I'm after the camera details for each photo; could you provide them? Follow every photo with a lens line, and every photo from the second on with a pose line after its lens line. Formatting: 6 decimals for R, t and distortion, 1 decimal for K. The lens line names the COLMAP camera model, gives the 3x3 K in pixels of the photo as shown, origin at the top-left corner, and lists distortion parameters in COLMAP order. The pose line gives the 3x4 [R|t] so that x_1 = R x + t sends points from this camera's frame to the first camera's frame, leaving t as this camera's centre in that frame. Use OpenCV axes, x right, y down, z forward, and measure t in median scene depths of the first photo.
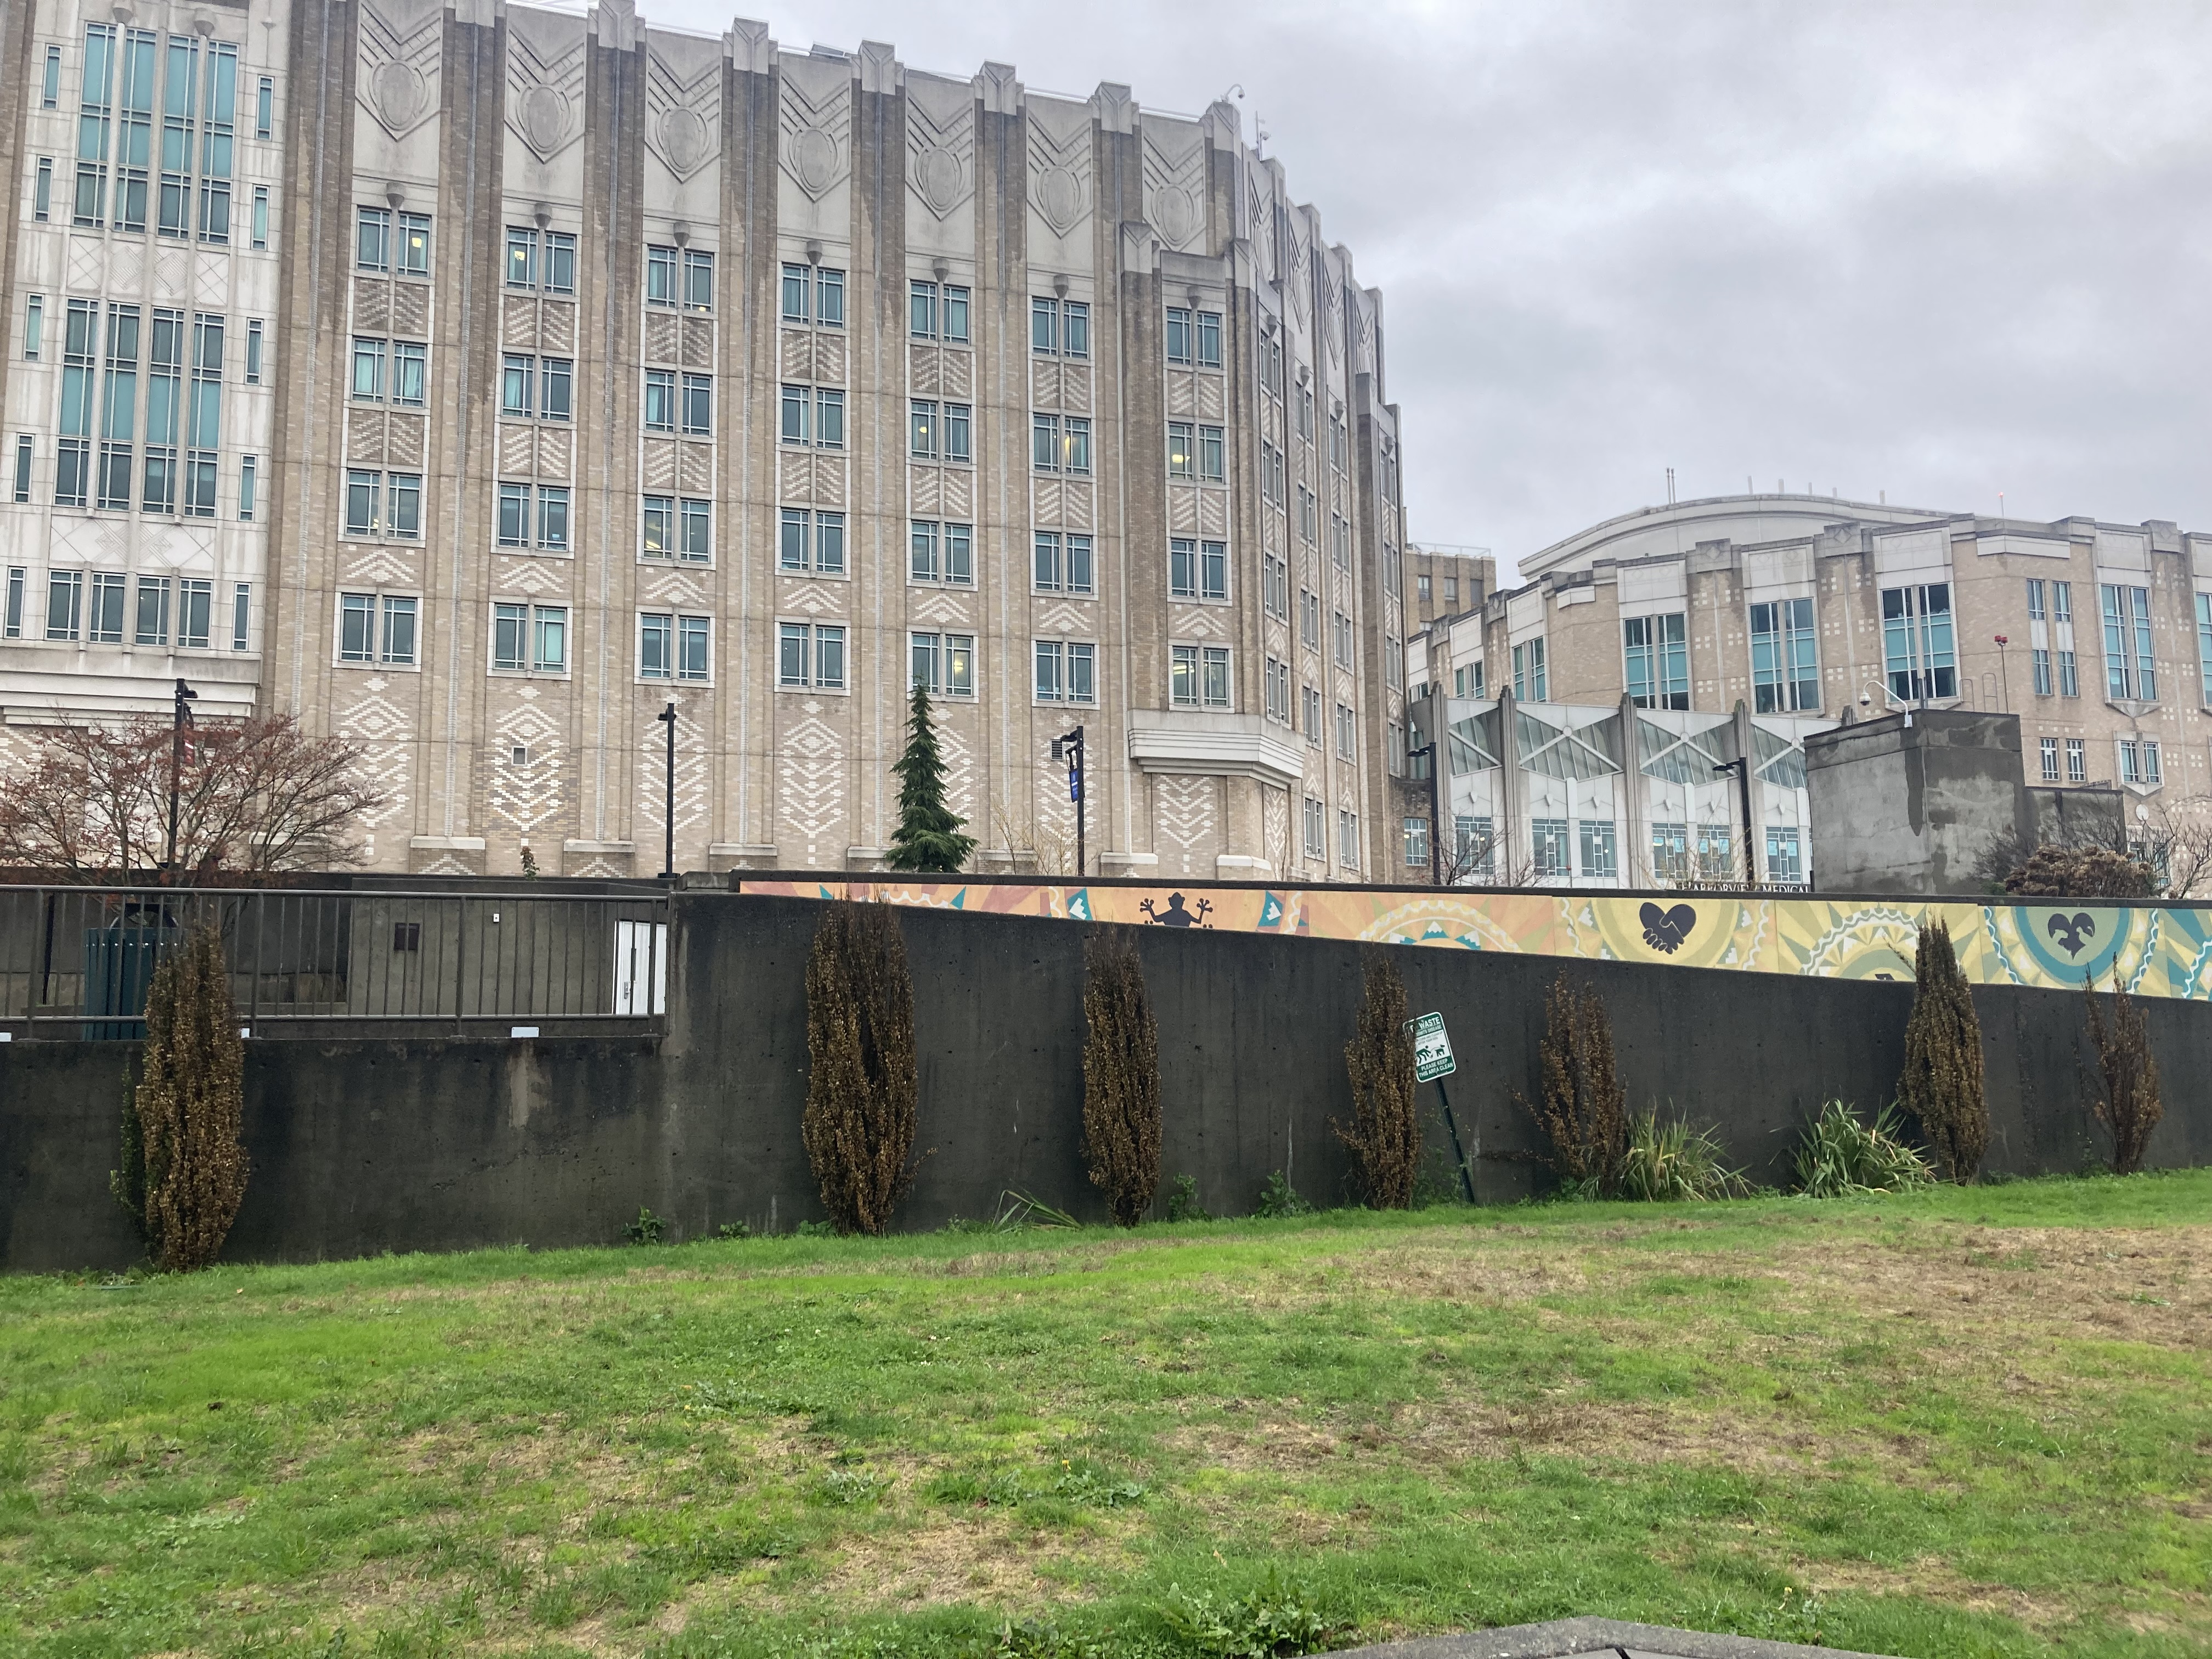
lens RADIAL K [[1796.7, 0, 1116.0], [0, 1796.7, 813.9], [0, 0, 1]] dist [0.019152, -0.006638]
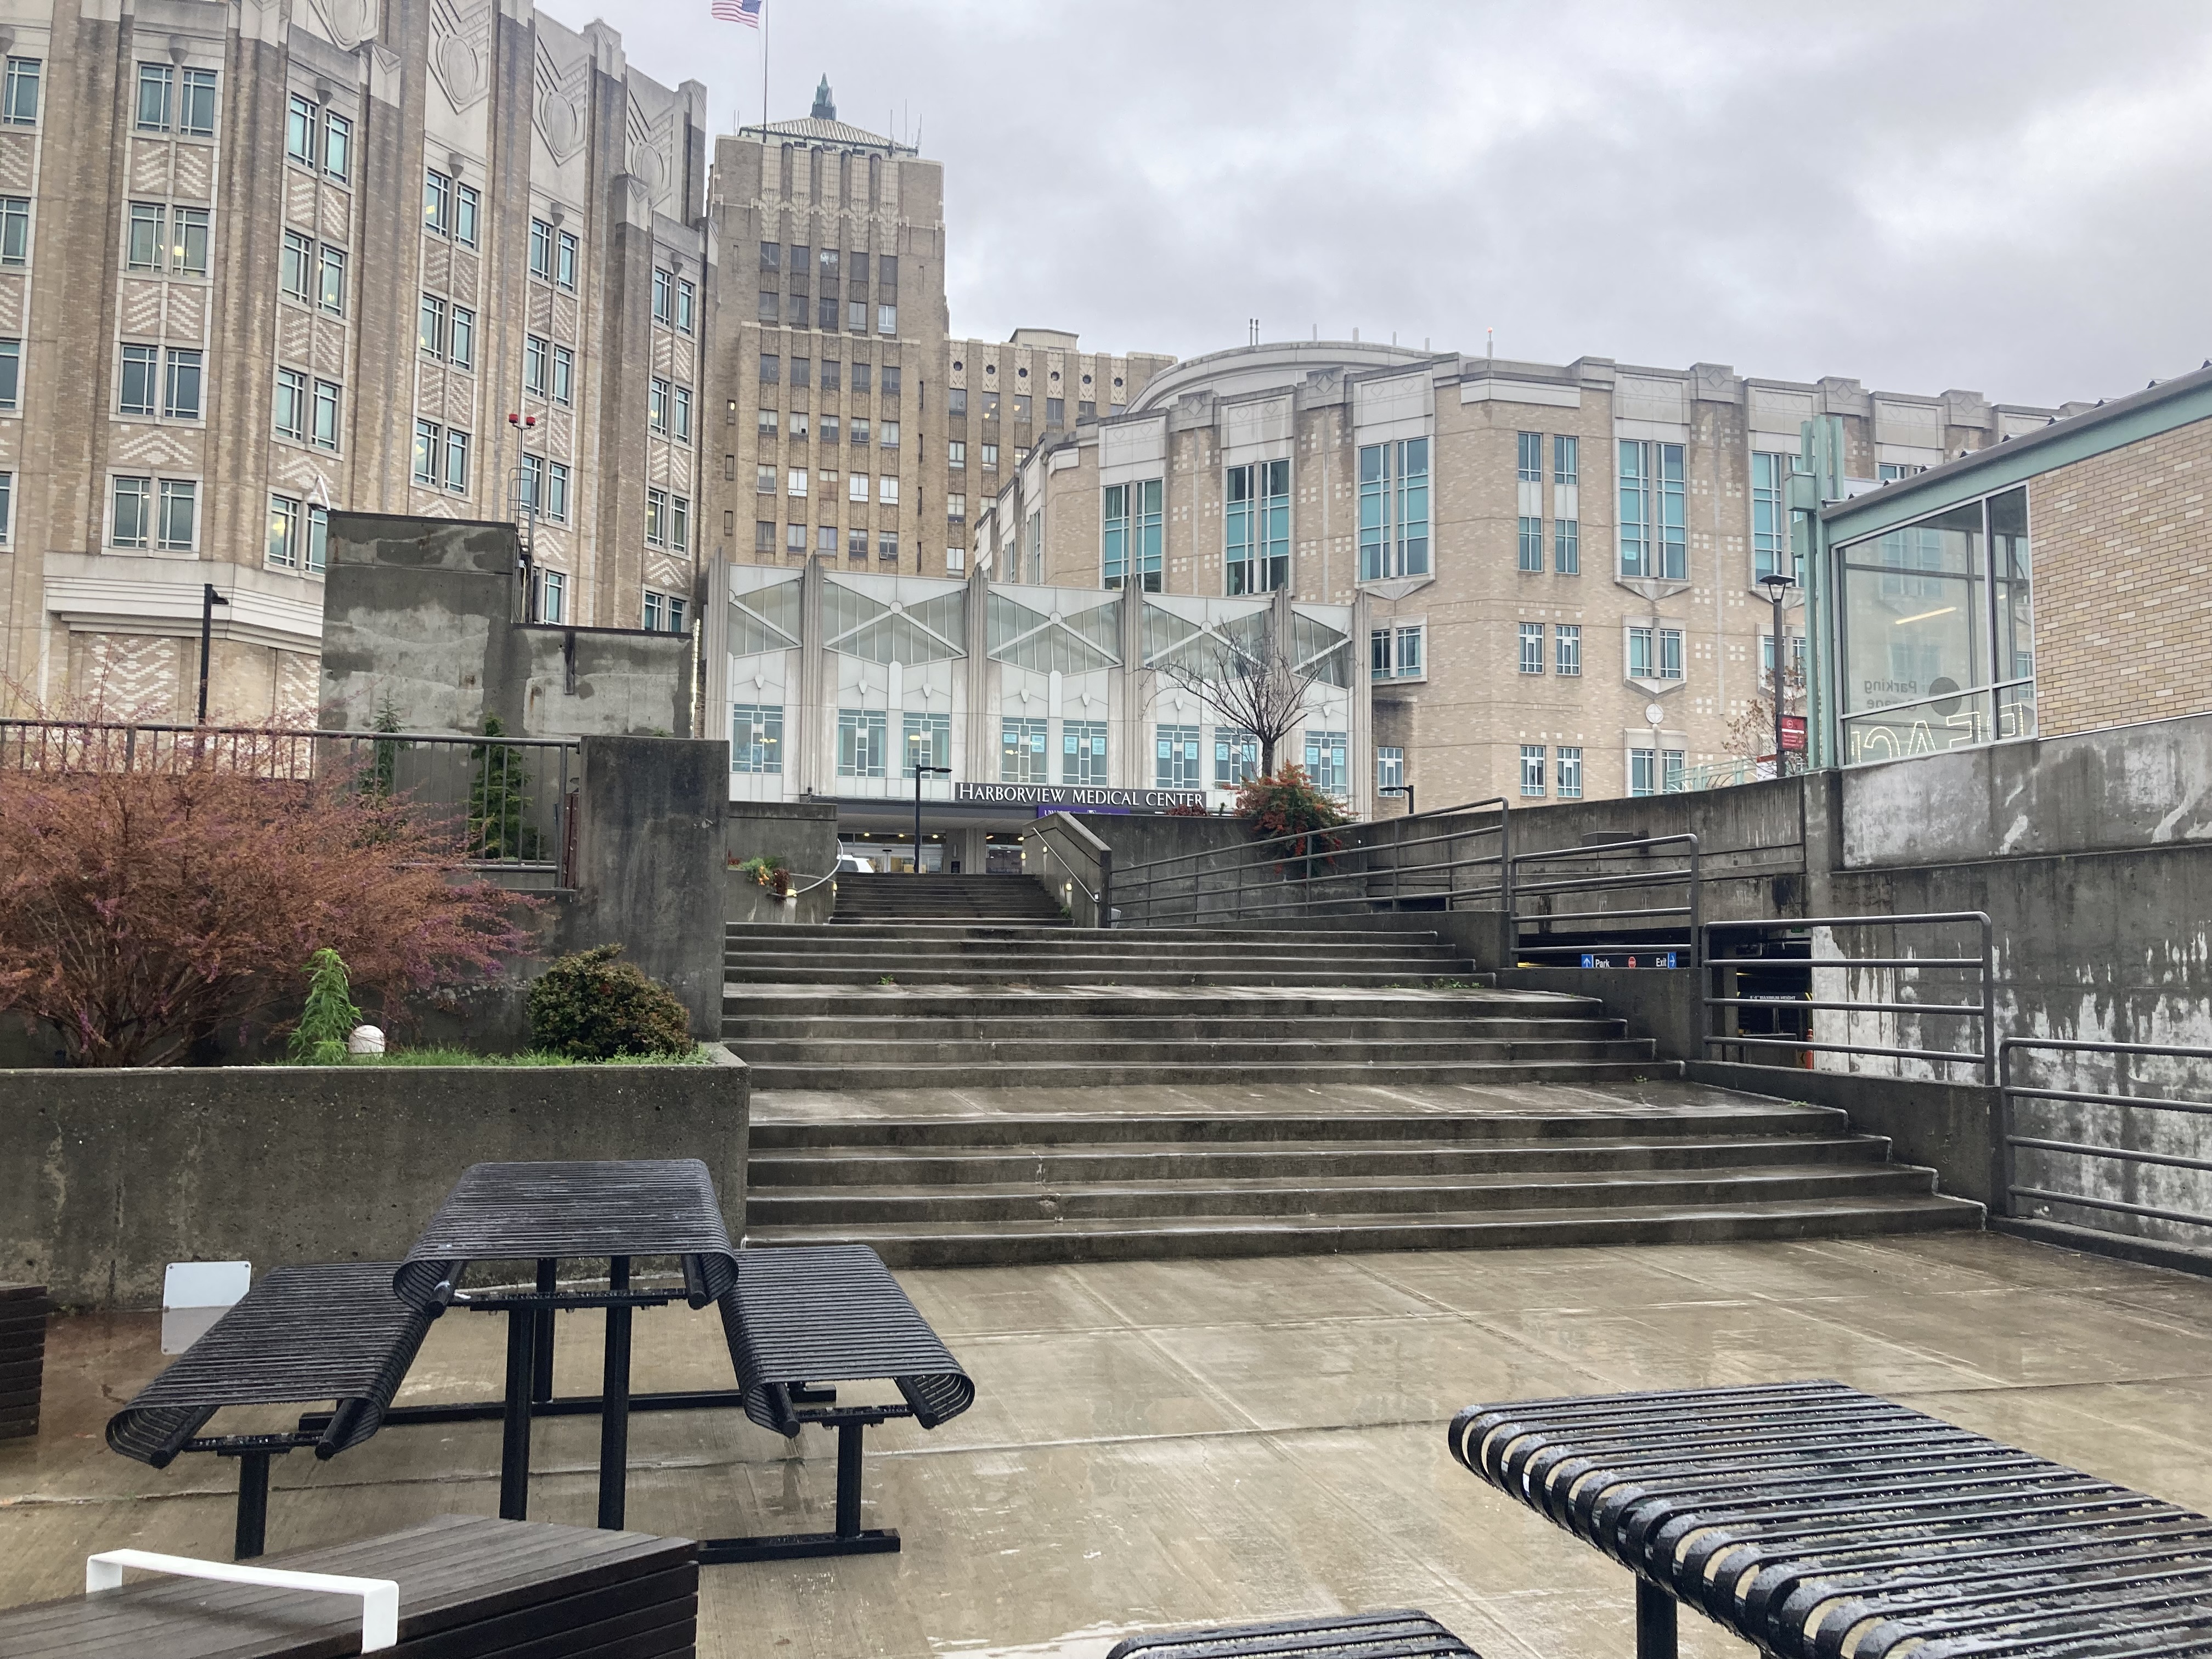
lens RADIAL K [[1790.3, 0, 1108.1], [0, 1790.3, 811.0], [0, 0, 1]] dist [0.077655, -0.108166]
pose [[0.996473, 0.015998, -0.082374, 0.384346], [-0.012629, 0.999068, 0.041264, 0.012975], [0.082958, -0.040078, 0.995747, 0.145229]]
